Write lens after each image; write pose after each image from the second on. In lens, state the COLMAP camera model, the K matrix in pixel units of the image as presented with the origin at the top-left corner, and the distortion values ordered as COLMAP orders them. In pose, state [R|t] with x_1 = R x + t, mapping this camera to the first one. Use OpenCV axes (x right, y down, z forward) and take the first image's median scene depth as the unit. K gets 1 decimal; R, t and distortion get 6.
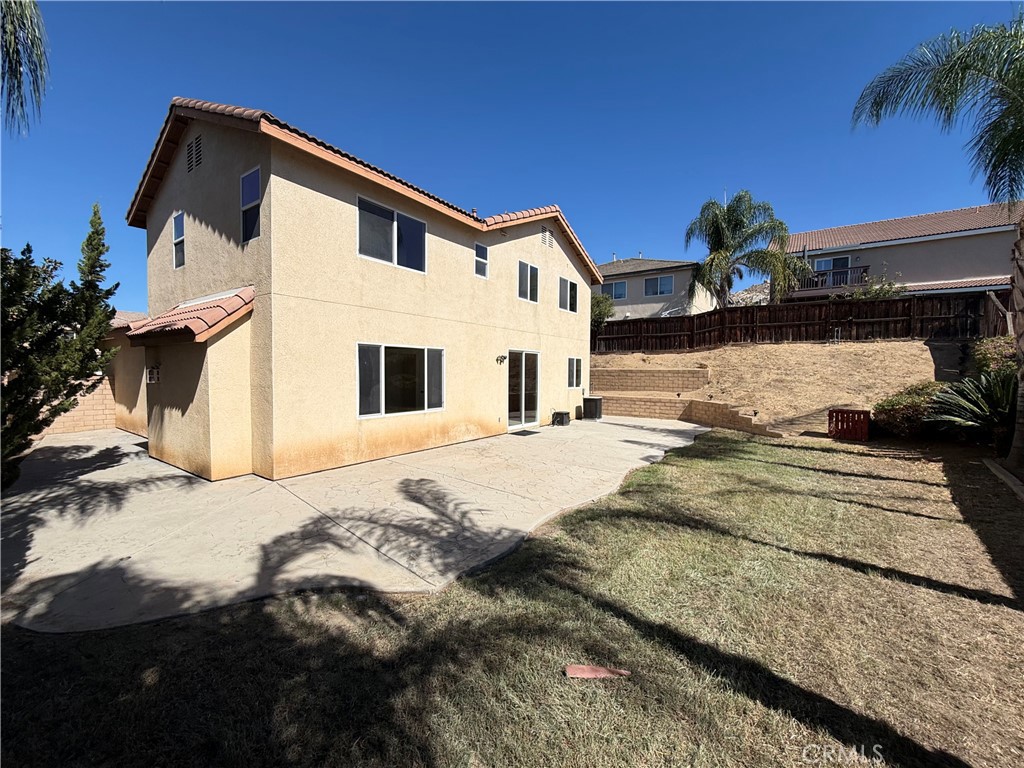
lens RADIAL K [[410.2, 0, 515.6], [0, 410.2, 383.6], [0, 0, 1]] dist [0.002796, 0.000071]
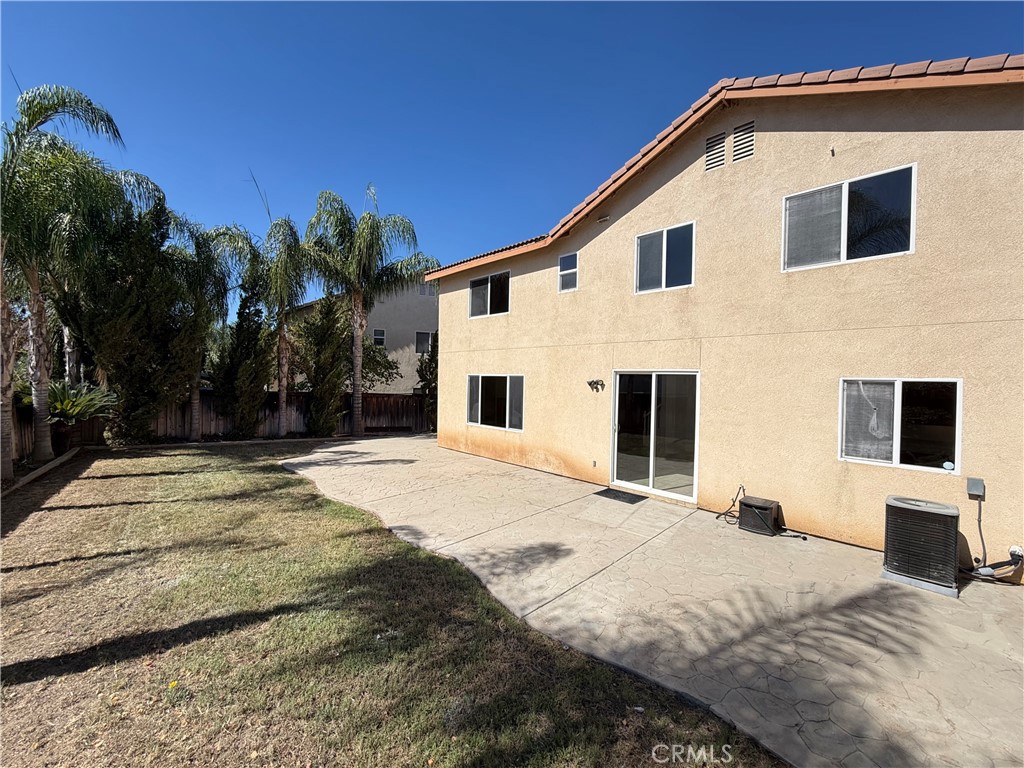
lens RADIAL K [[410.2, 0, 516.6], [0, 410.2, 386.0], [0, 0, 1]] dist [0.002796, 0.000071]
pose [[-0.189984, 0.000256, -0.981787, 0.840779], [-0.052264, 0.998579, 0.010374, -0.064267], [0.980395, 0.053283, -0.189701, 1.130031]]
